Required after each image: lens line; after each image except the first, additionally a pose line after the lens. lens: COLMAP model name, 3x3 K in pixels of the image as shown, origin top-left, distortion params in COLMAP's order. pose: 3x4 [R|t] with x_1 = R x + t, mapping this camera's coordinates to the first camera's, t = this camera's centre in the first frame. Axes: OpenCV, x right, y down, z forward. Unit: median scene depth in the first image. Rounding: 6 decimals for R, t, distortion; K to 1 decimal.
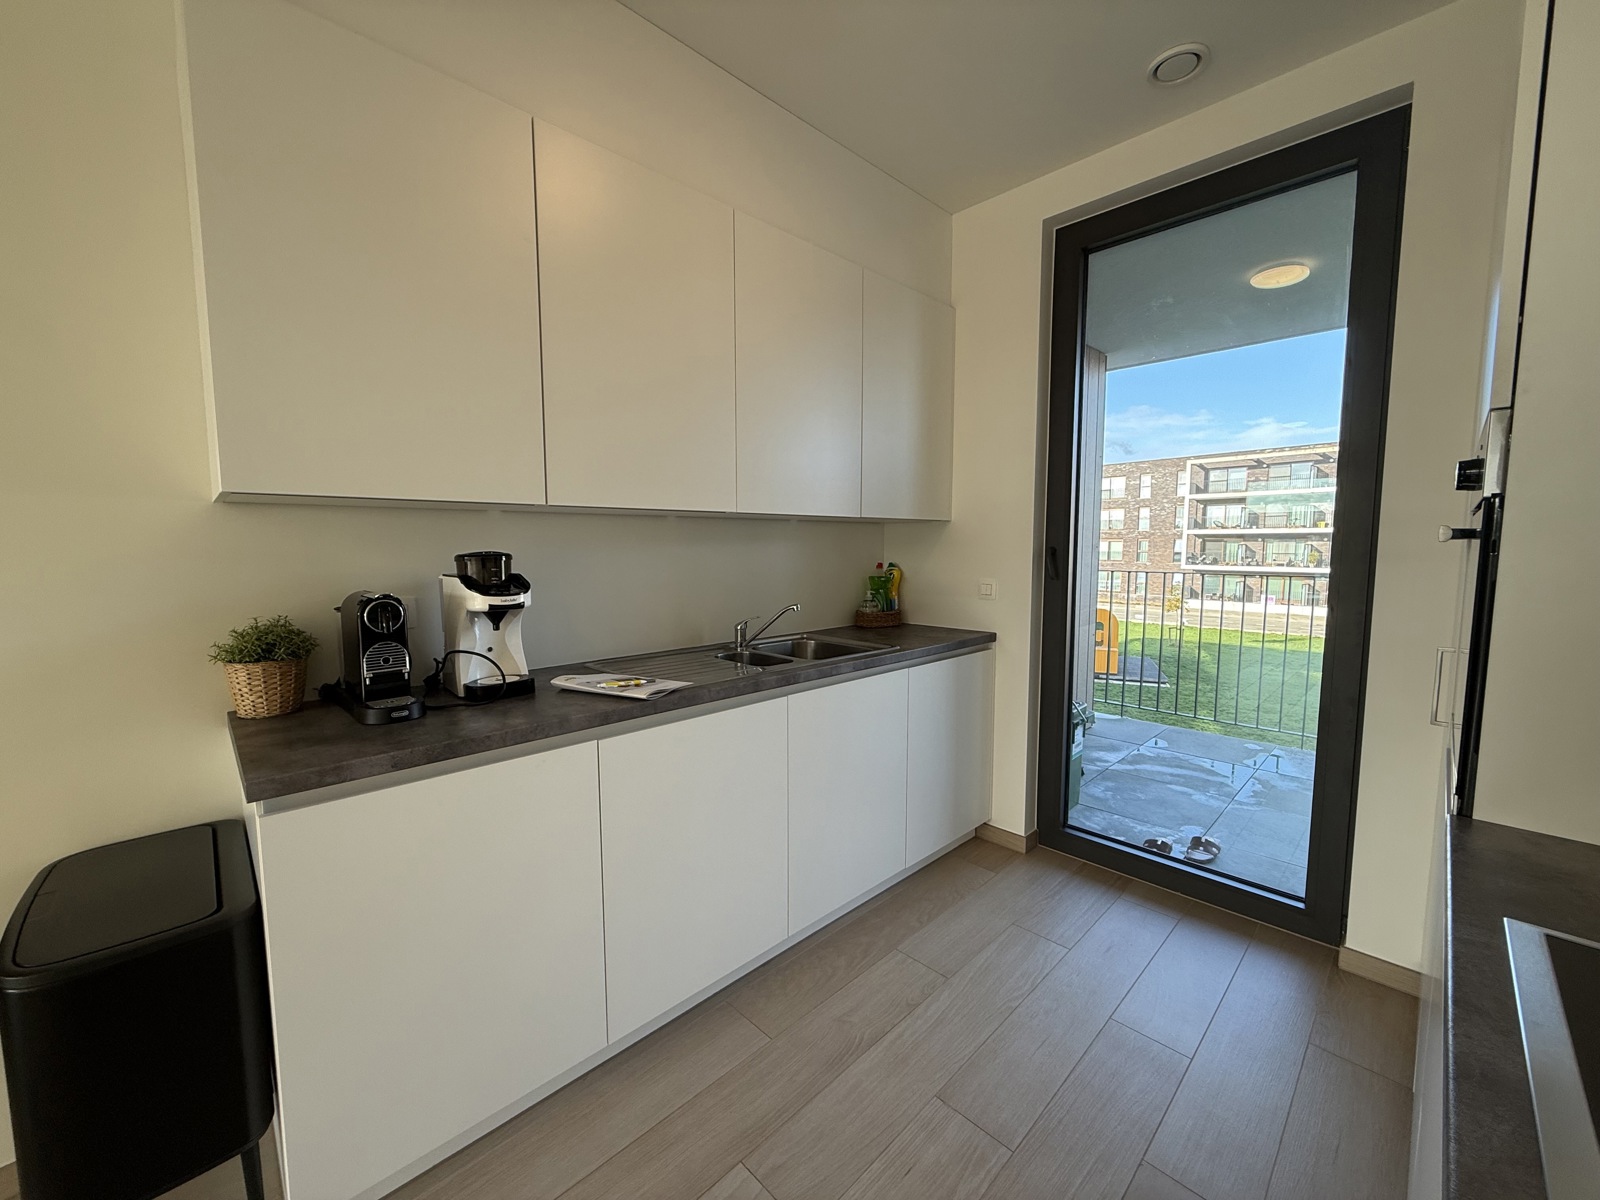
lens RADIAL K [[635.6, 0, 798.0], [0, 635.6, 599.0], [0, 0, 1]] dist [-0.003009, -0.000202]
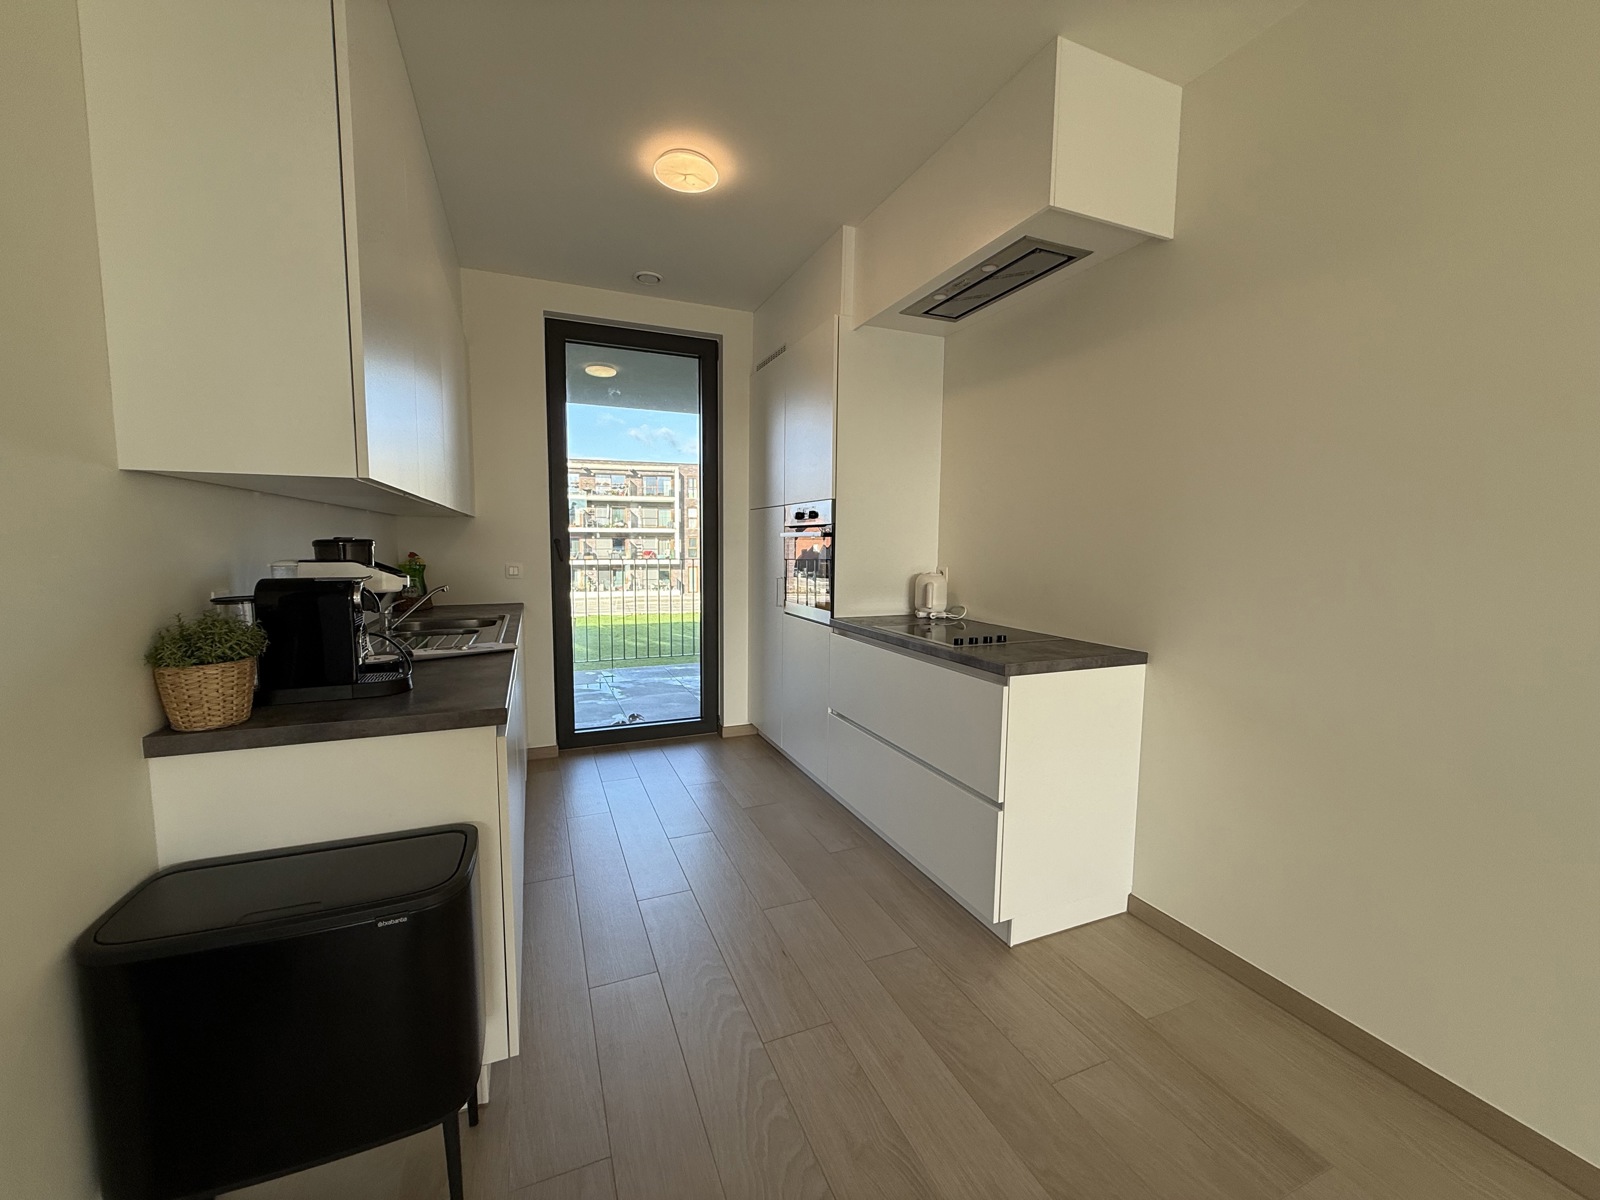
lens RADIAL K [[635.6, 0, 795.1], [0, 635.6, 599.0], [0, 0, 1]] dist [-0.003009, -0.000202]
pose [[0.361872, -0.082056, 0.928609, -0.784337], [0.079194, 0.995224, 0.057081, 0.016079], [-0.928858, 0.052884, 0.366642, -0.020508]]
